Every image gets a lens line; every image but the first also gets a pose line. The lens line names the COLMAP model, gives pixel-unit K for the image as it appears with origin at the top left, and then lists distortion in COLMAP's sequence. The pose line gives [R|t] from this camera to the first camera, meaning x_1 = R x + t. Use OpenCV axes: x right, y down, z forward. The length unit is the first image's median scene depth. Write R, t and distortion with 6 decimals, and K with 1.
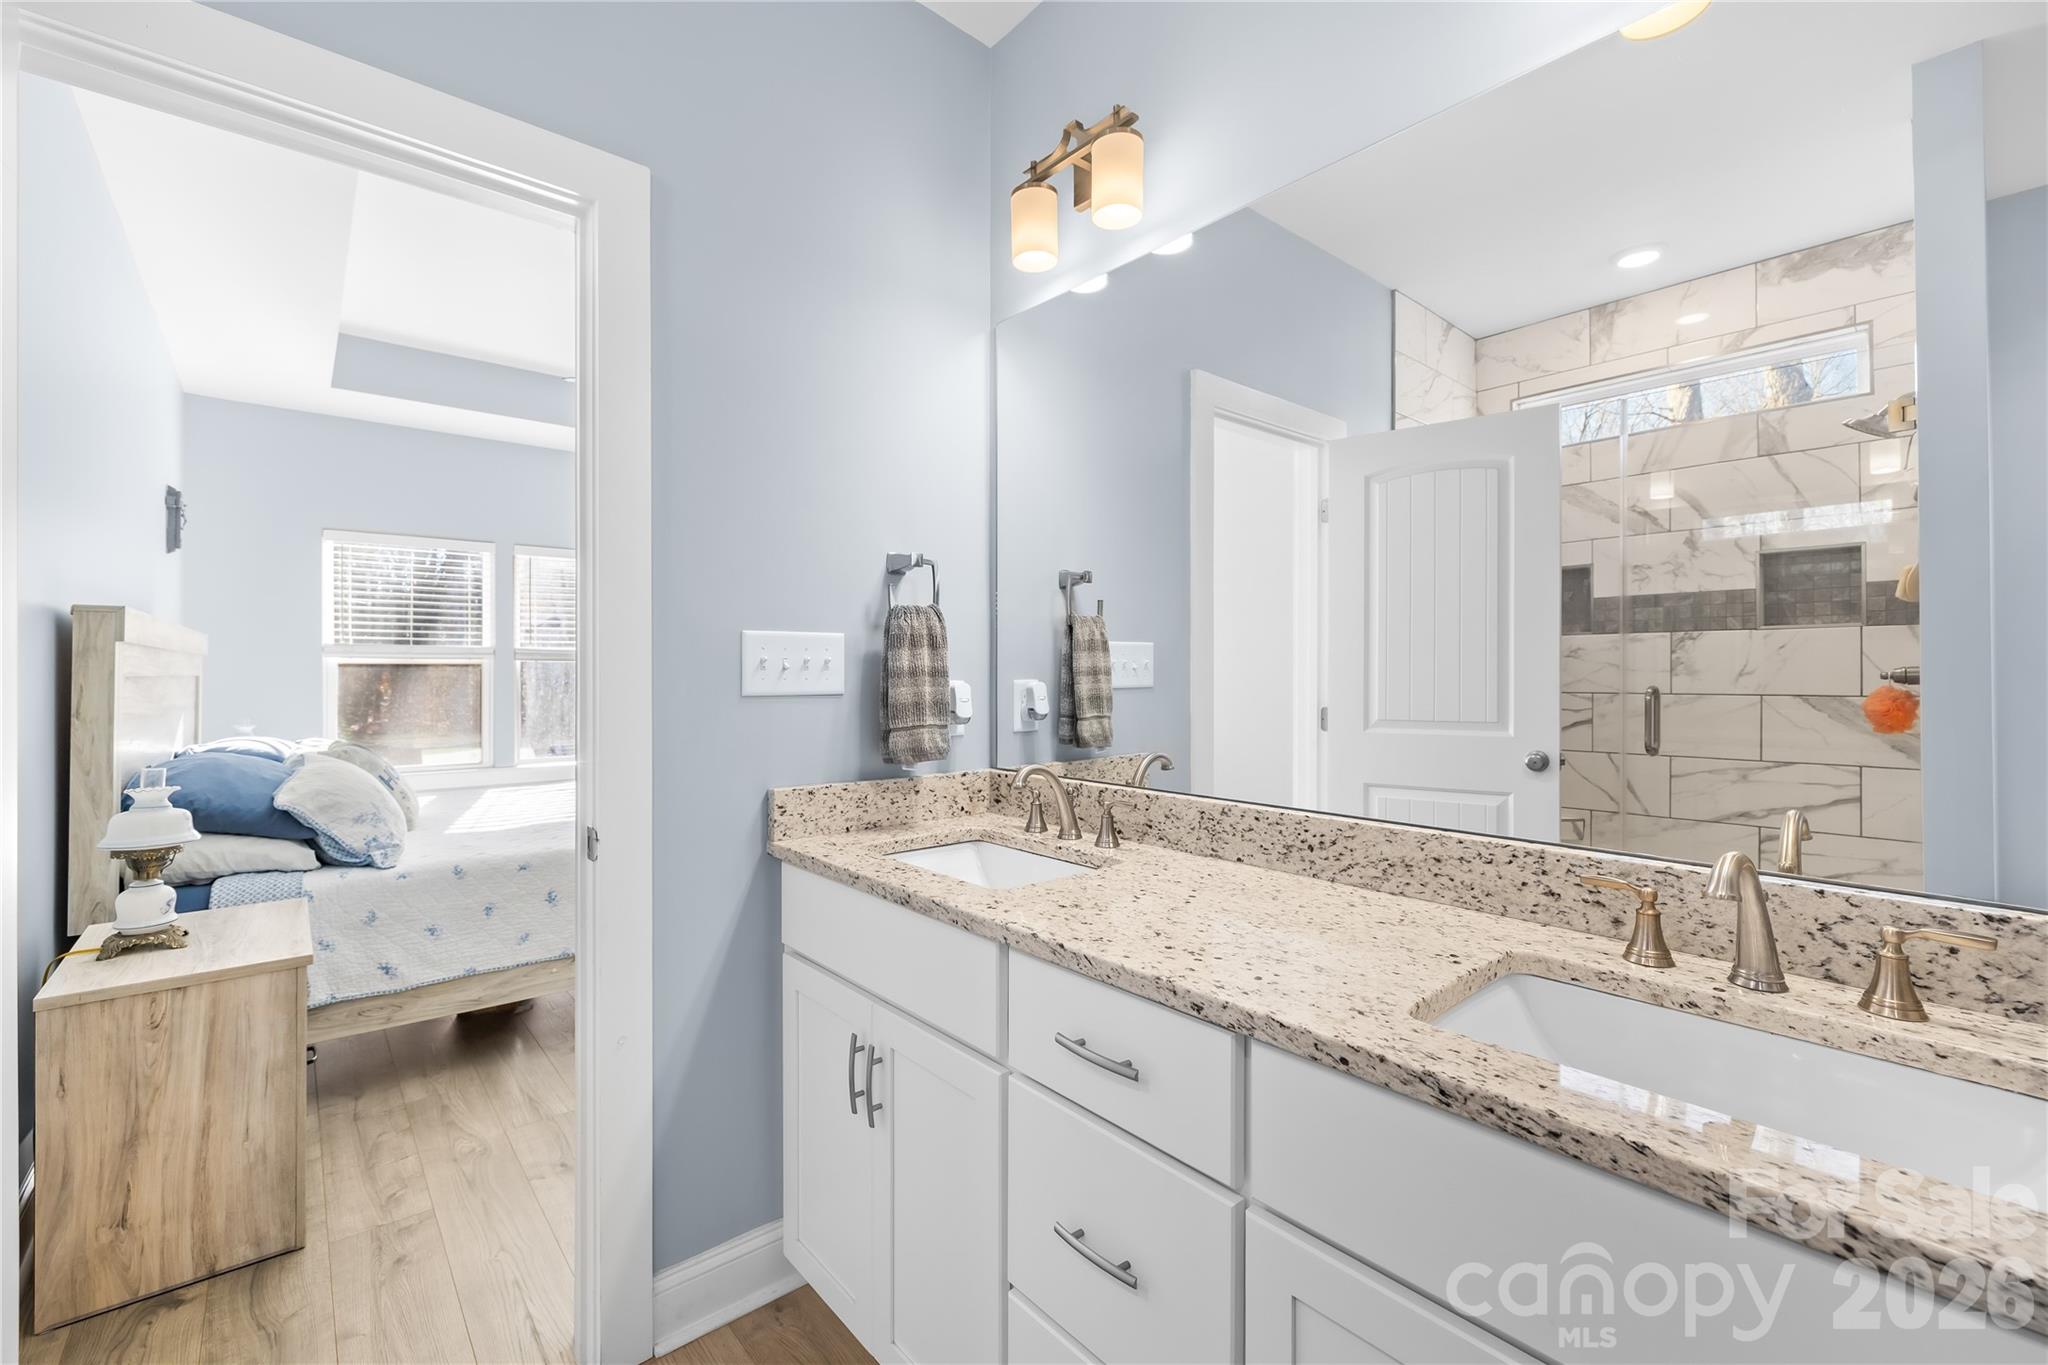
lens RADIAL K [[861.3, 0, 1017.1], [0, 861.3, 675.2], [0, 0, 1]] dist [-0.000556, 0.000077]
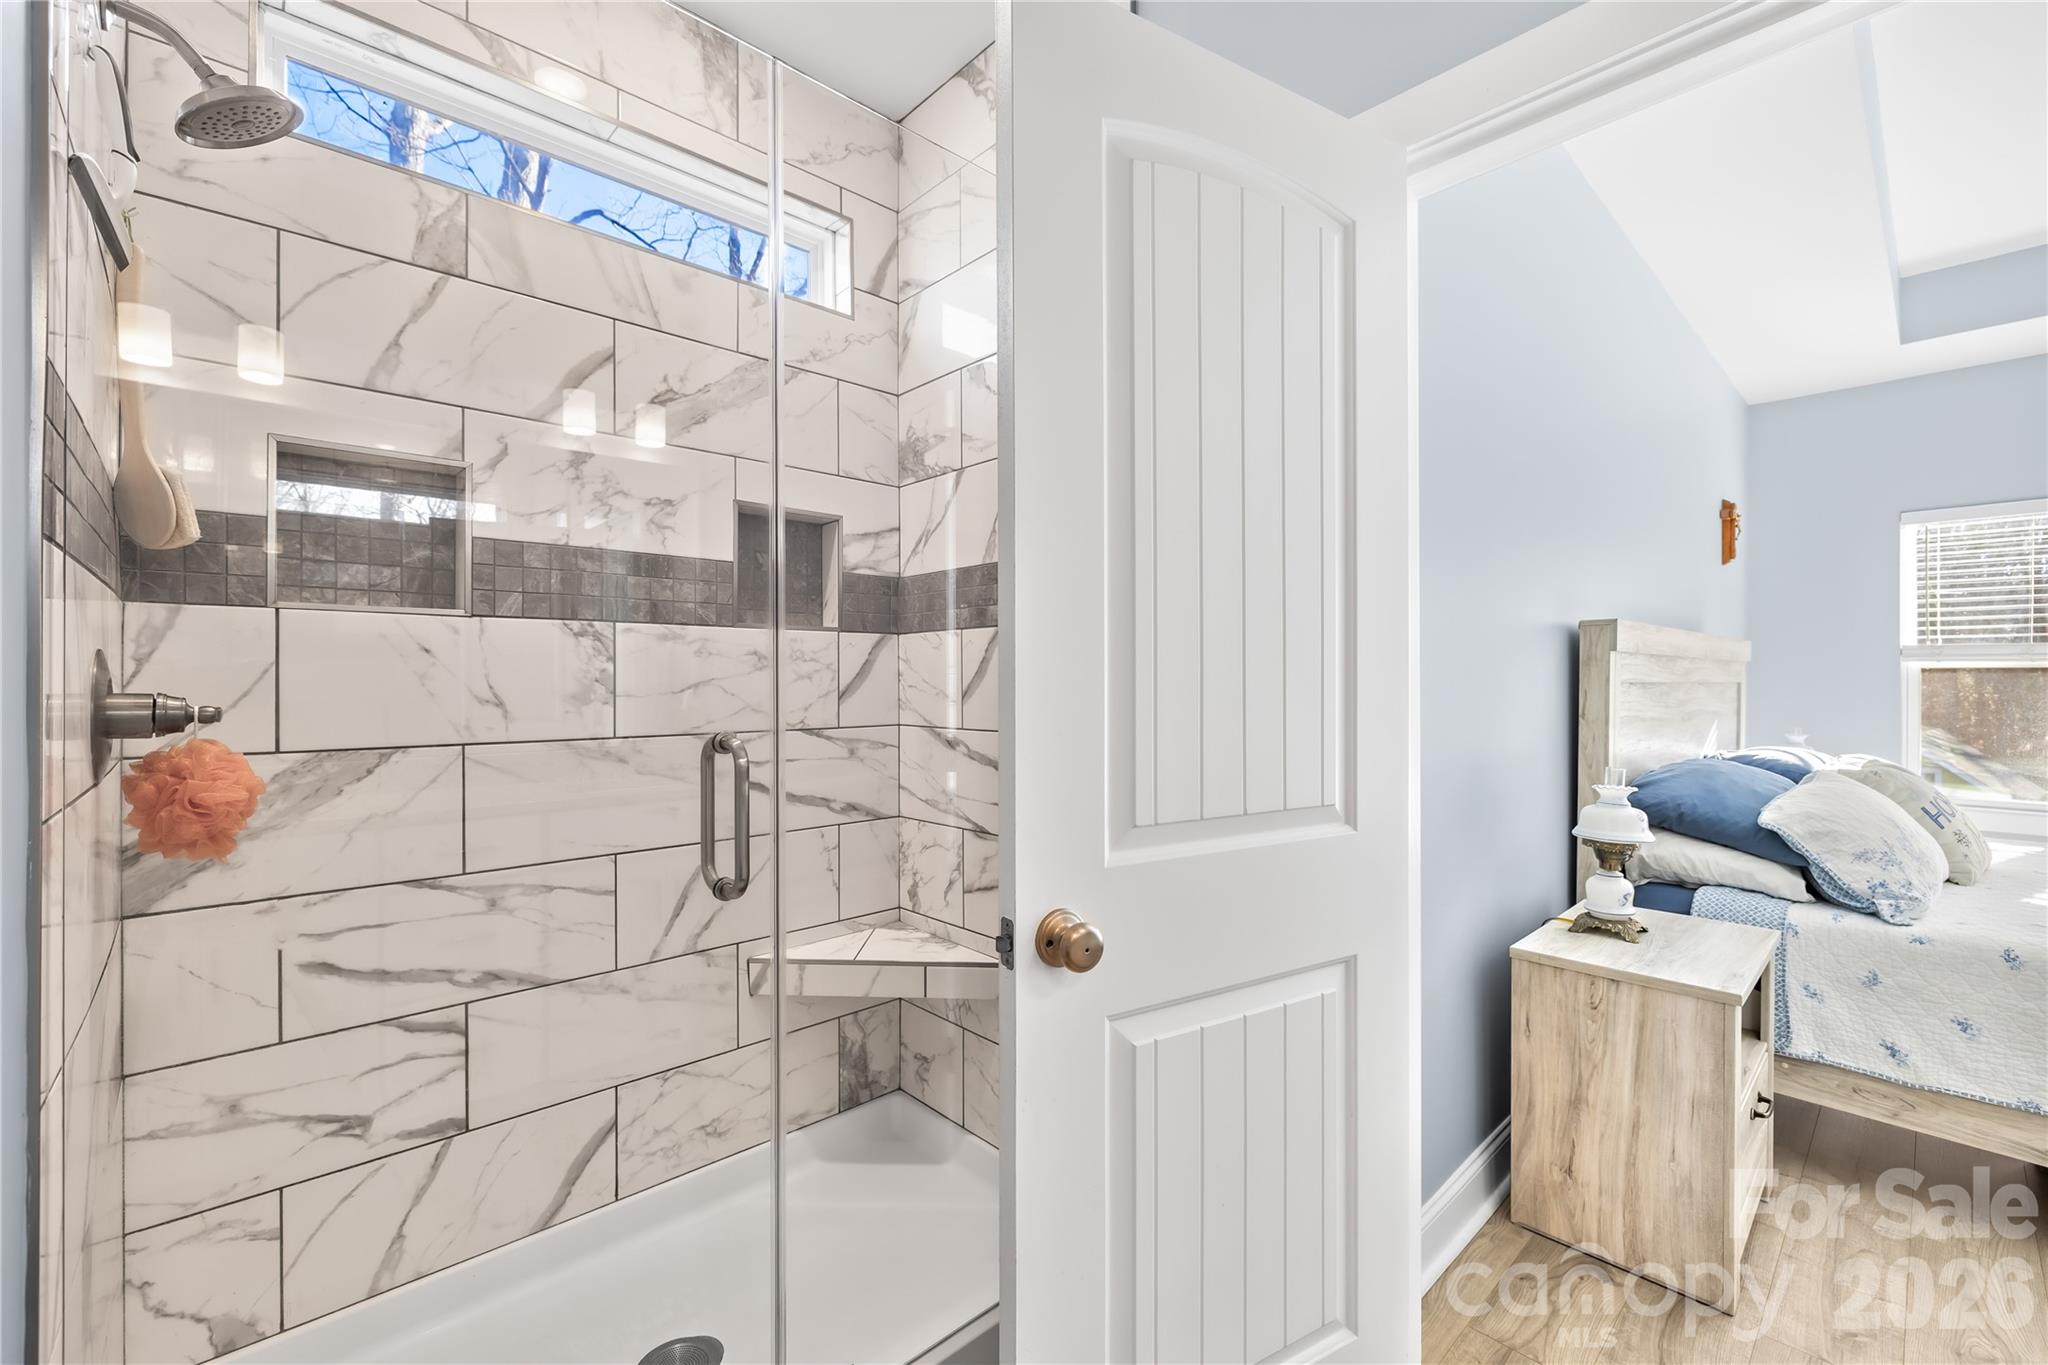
lens RADIAL K [[859.5, 0, 1008.2], [0, 859.5, 681.4], [0, 0, 1]] dist [-0.000510, -0.000213]
pose [[0.047198, 0.004074, -0.998877, 0.024828], [-0.004683, 0.999982, 0.003857, -0.000216], [0.998875, 0.004496, 0.047216, 0.152832]]
